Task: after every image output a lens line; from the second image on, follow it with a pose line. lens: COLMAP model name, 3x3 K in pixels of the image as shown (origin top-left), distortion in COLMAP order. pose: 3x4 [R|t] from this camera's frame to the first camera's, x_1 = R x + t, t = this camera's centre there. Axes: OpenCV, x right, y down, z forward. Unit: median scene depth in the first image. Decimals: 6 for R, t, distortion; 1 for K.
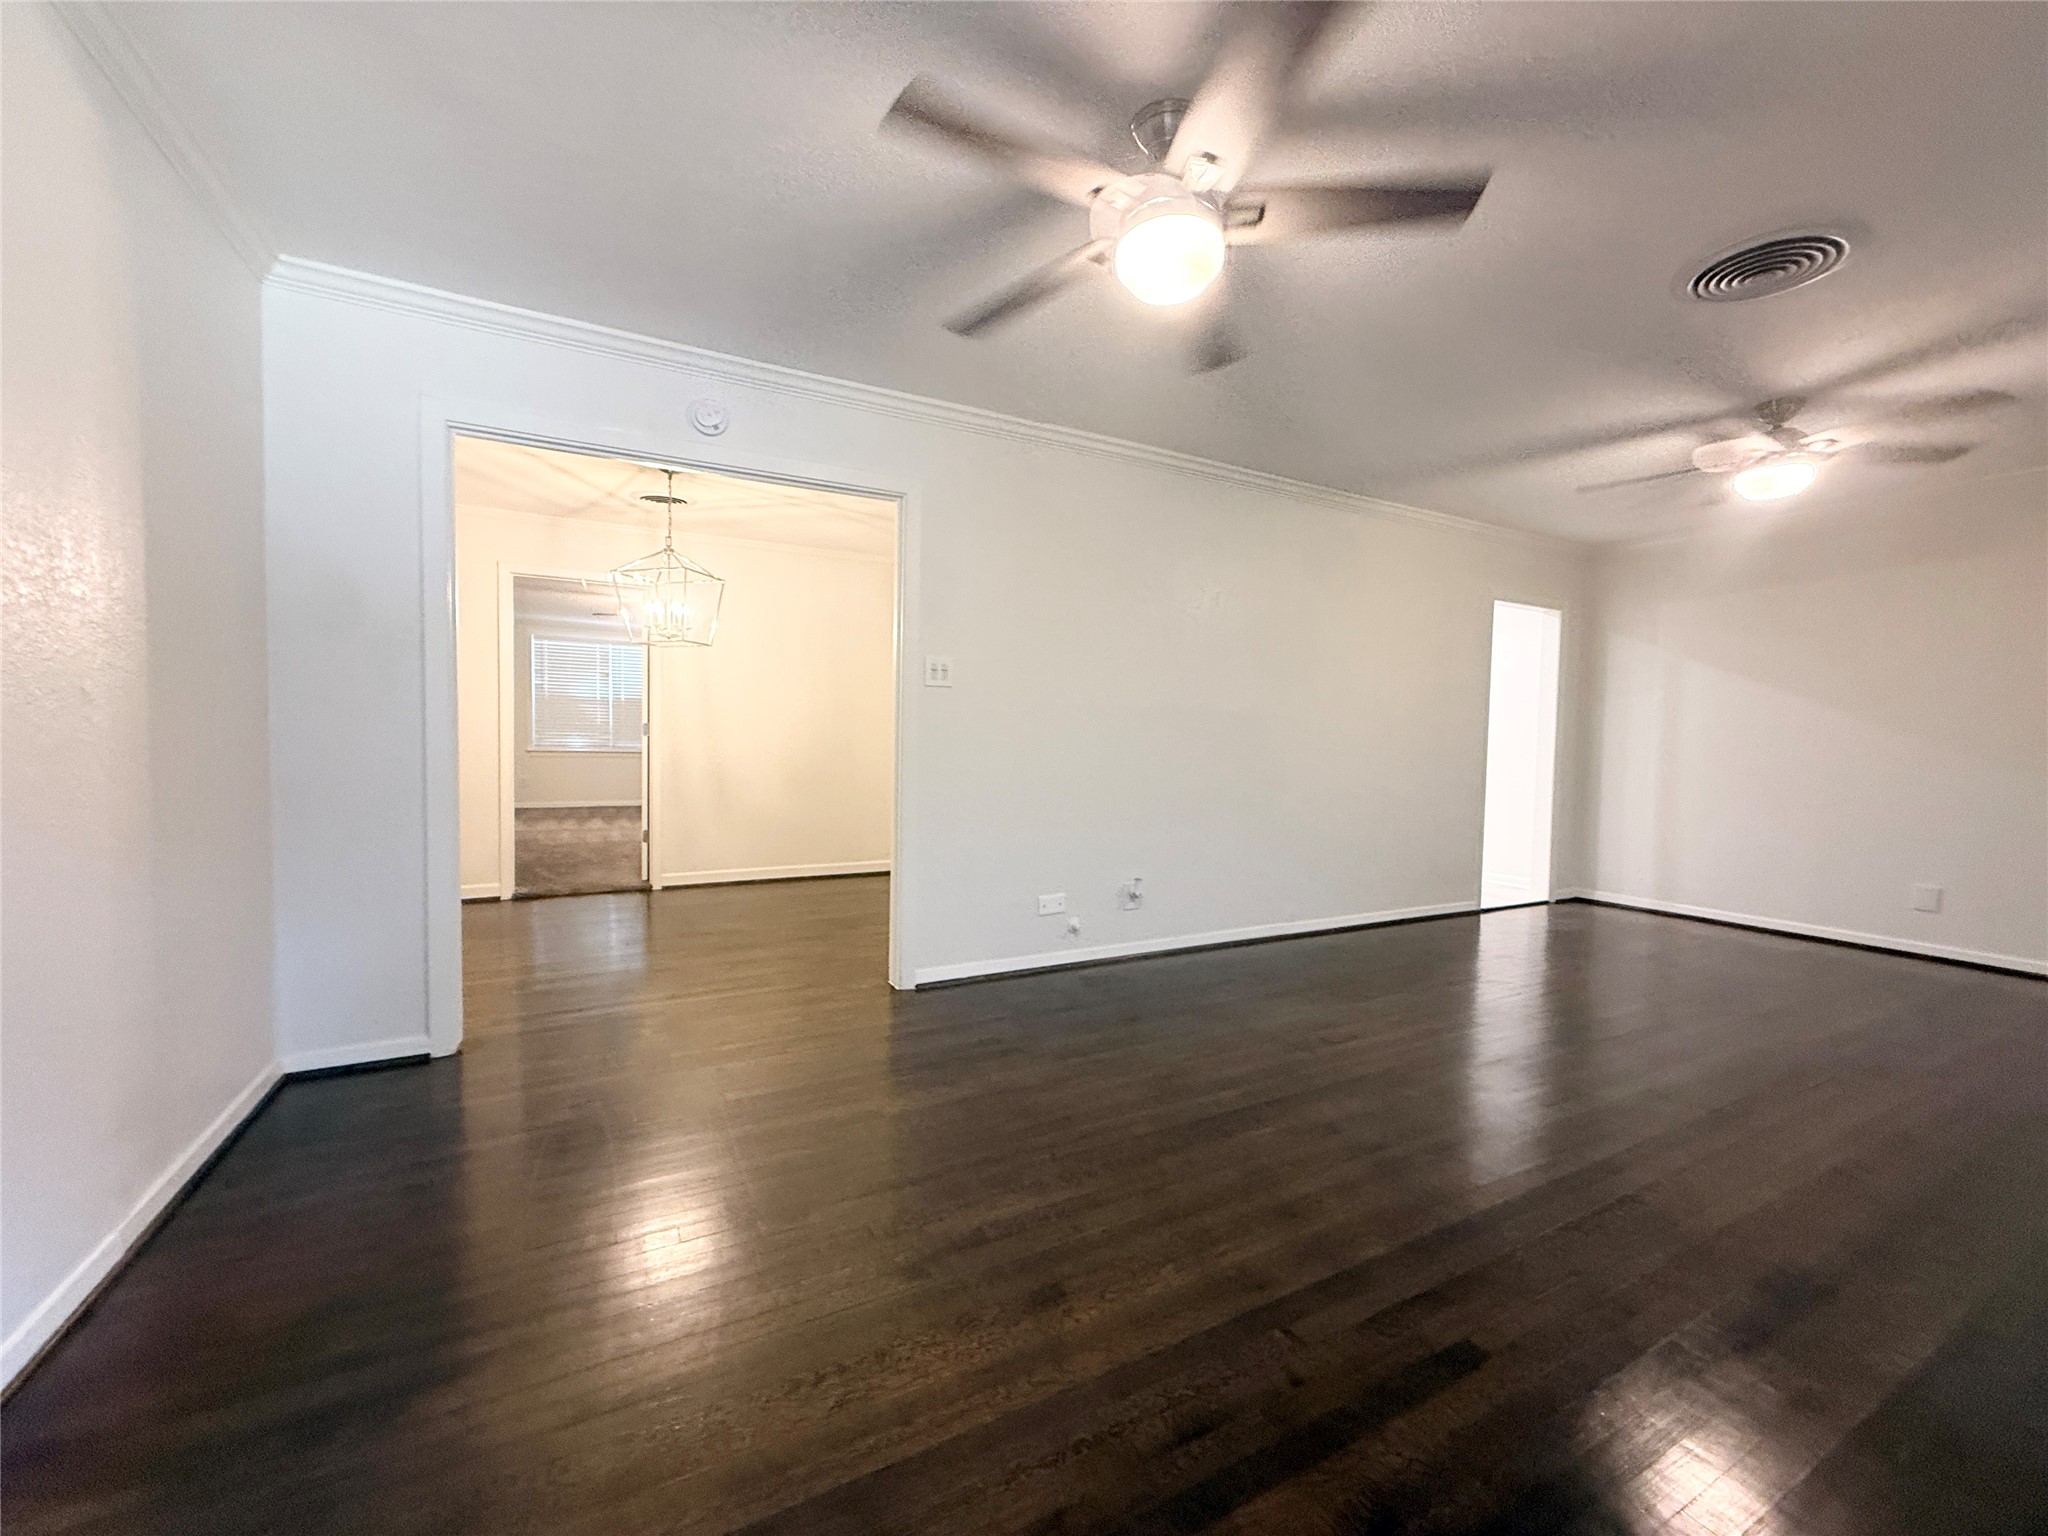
lens RADIAL K [[818.7, 0, 1024.0], [0, 818.7, 768.0], [0, 0, 1]] dist [0.000042, 0.000251]
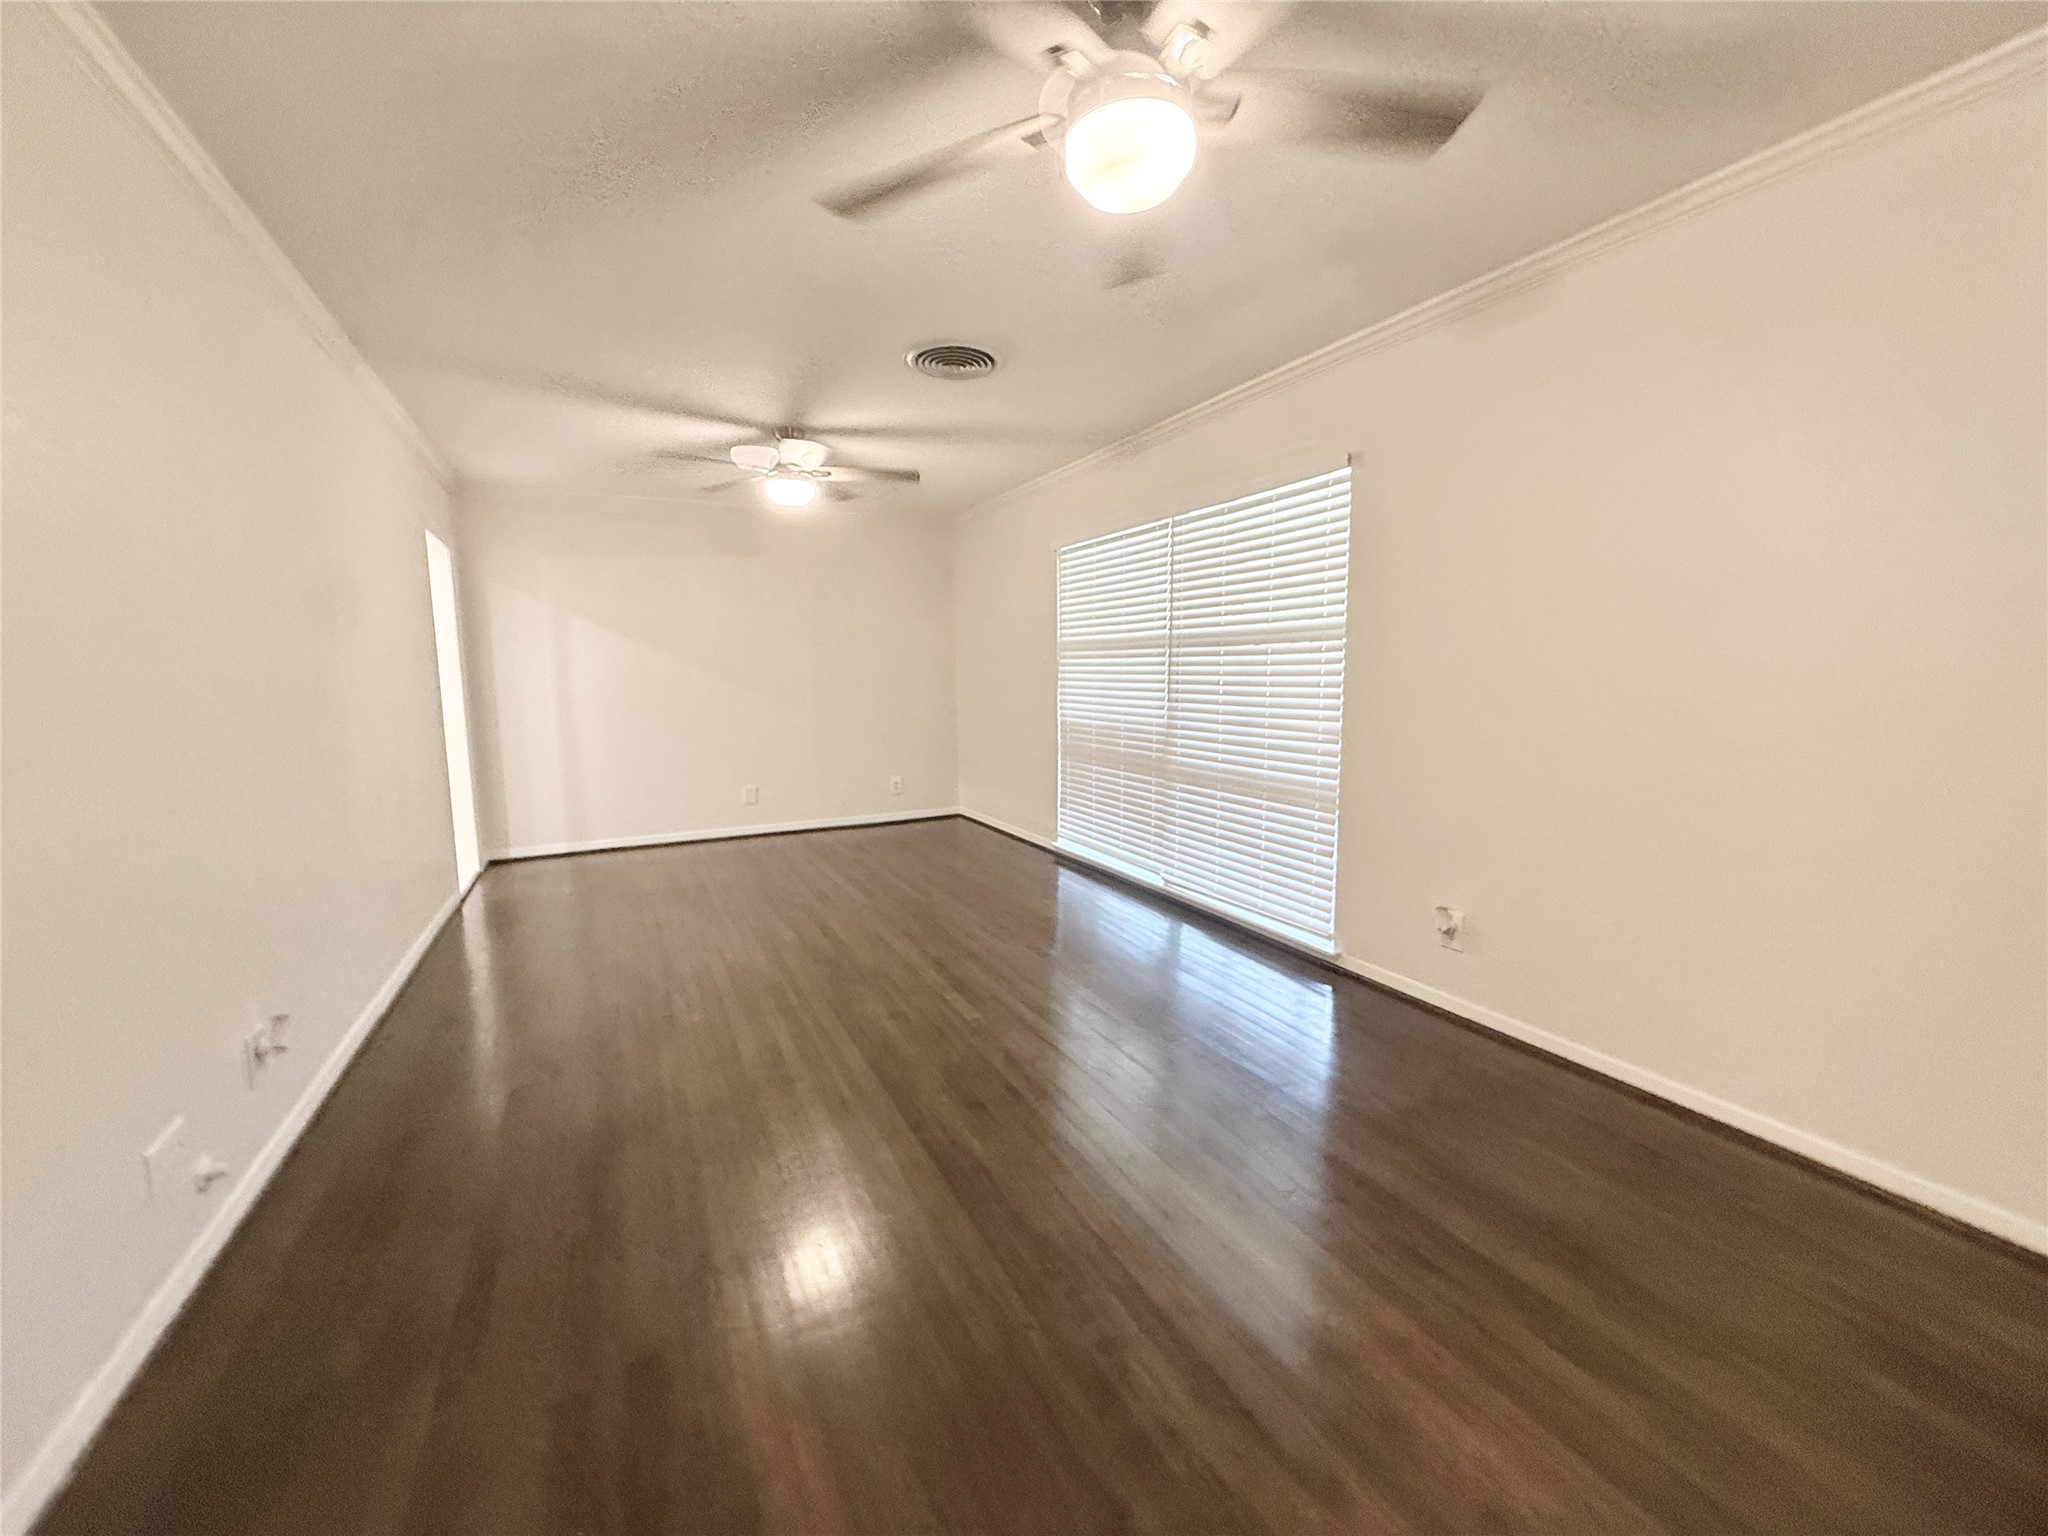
lens RADIAL K [[818.7, 0, 1024.0], [0, 818.7, 768.0], [0, 0, 1]] dist [0.000042, 0.000251]
pose [[0.032018, -0.136335, 0.990145, -0.430285], [0.050395, 0.989613, 0.134633, -0.084020], [-0.998216, 0.045588, 0.038556, 0.653578]]
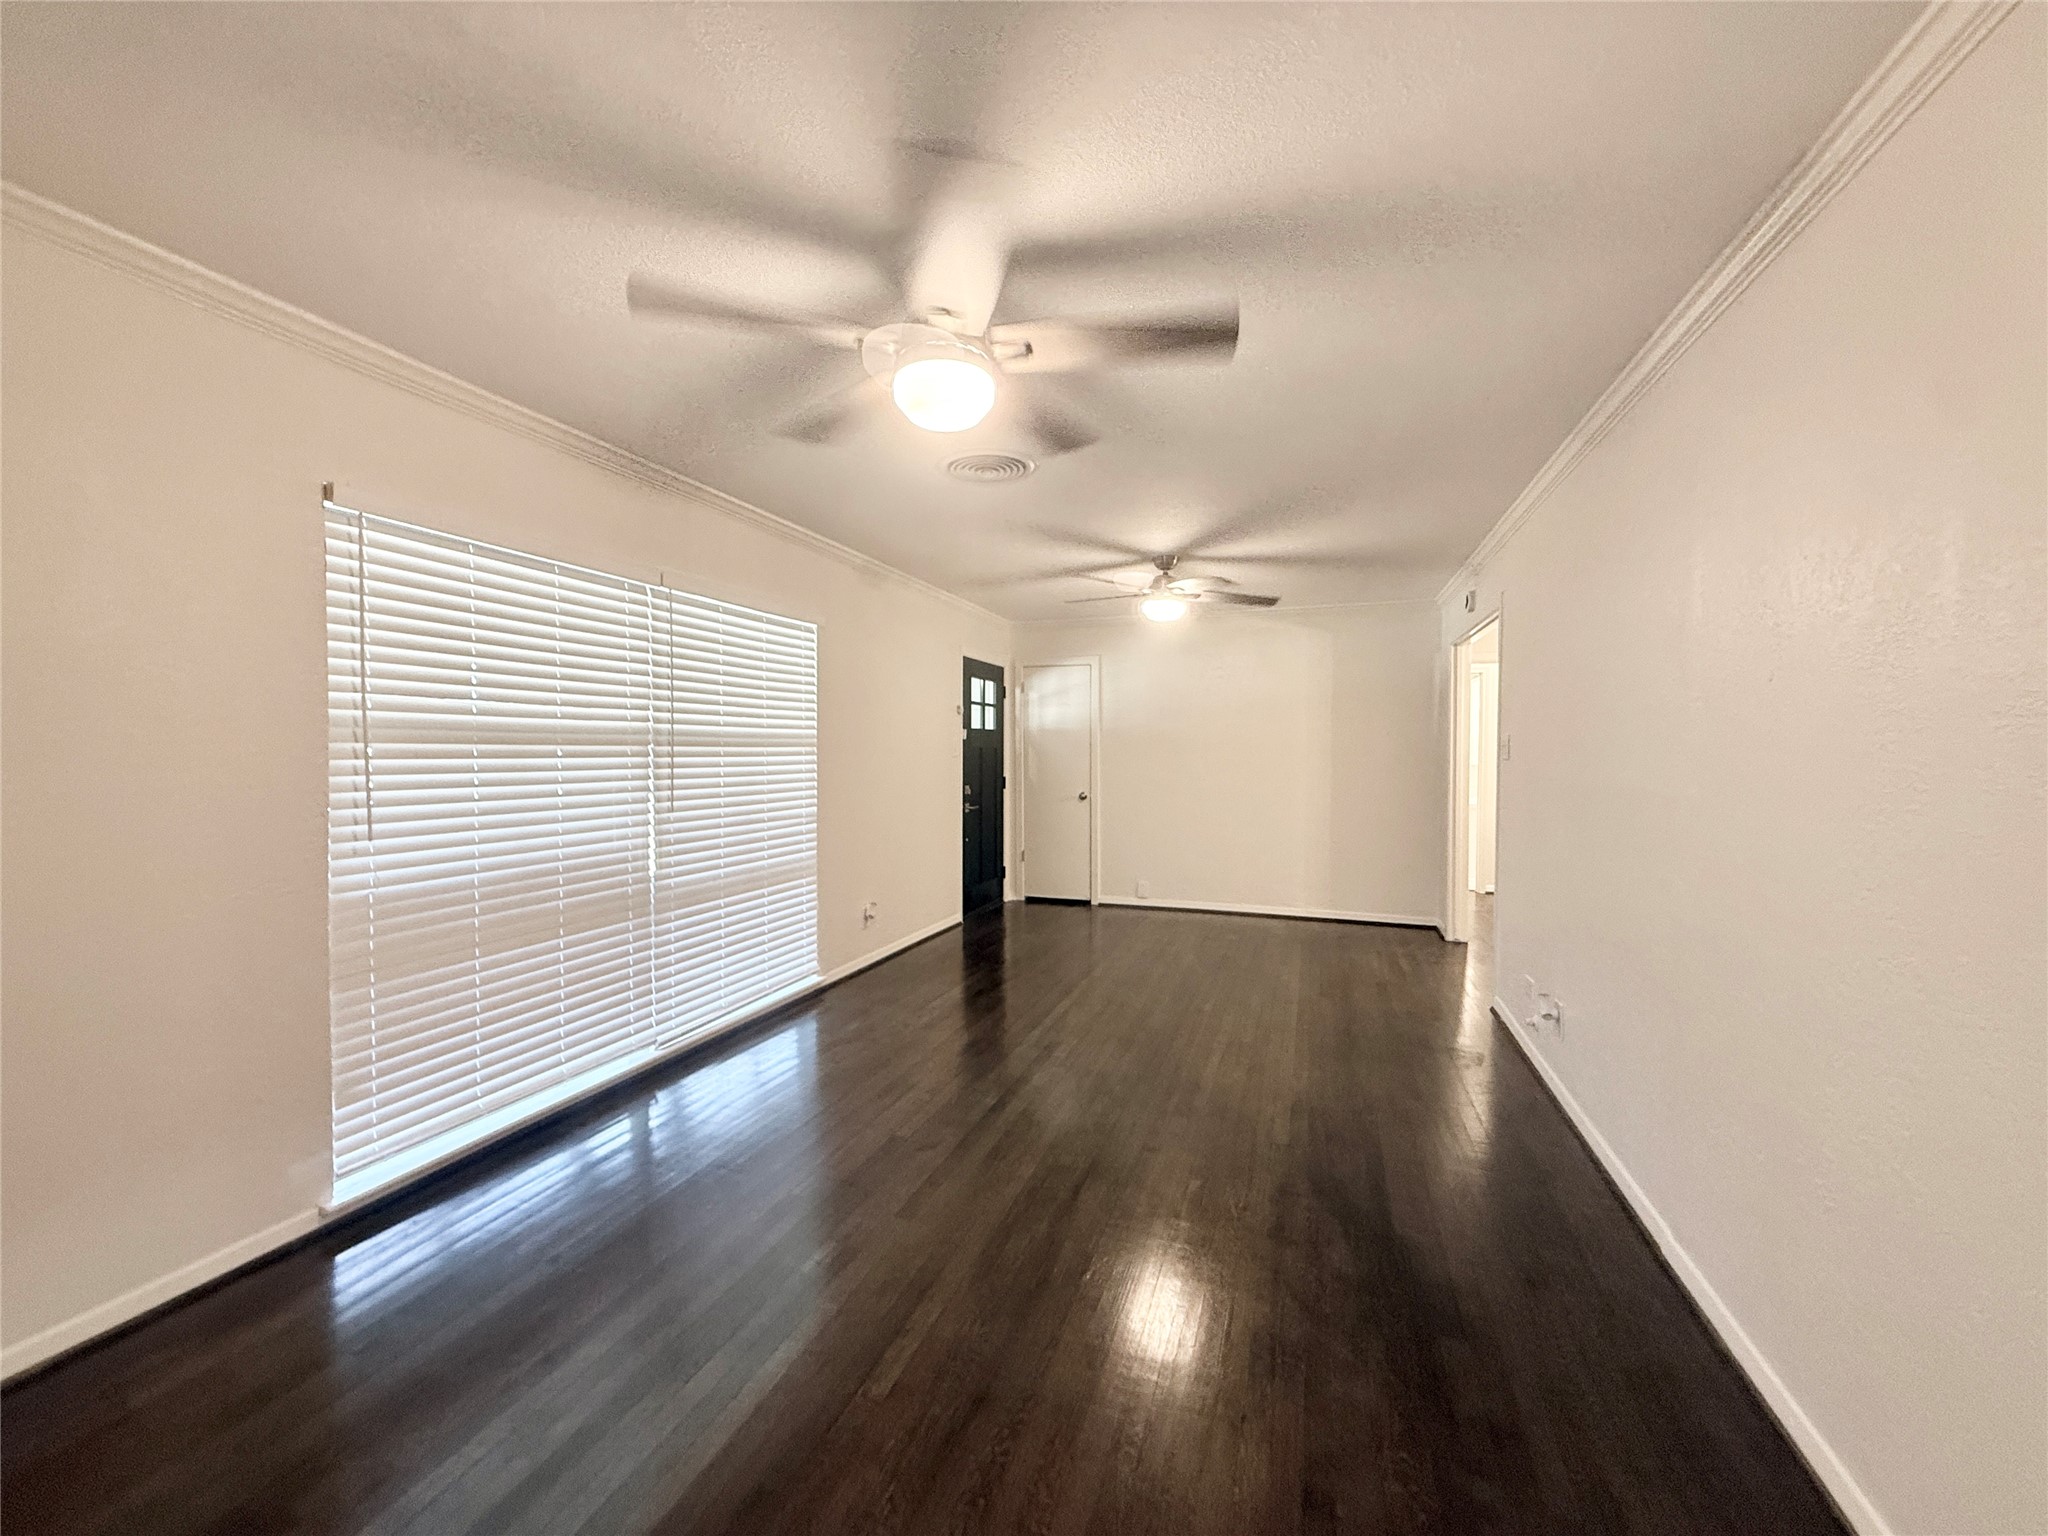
lens RADIAL K [[818.7, 0, 1024.0], [0, 818.7, 768.0], [0, 0, 1]] dist [0.000042, 0.000251]
pose [[-0.747177, 0.004940, -0.664606, 1.362208], [-0.027327, 0.998898, 0.038146, -0.112174], [0.664063, 0.046663, -0.746219, 1.613619]]
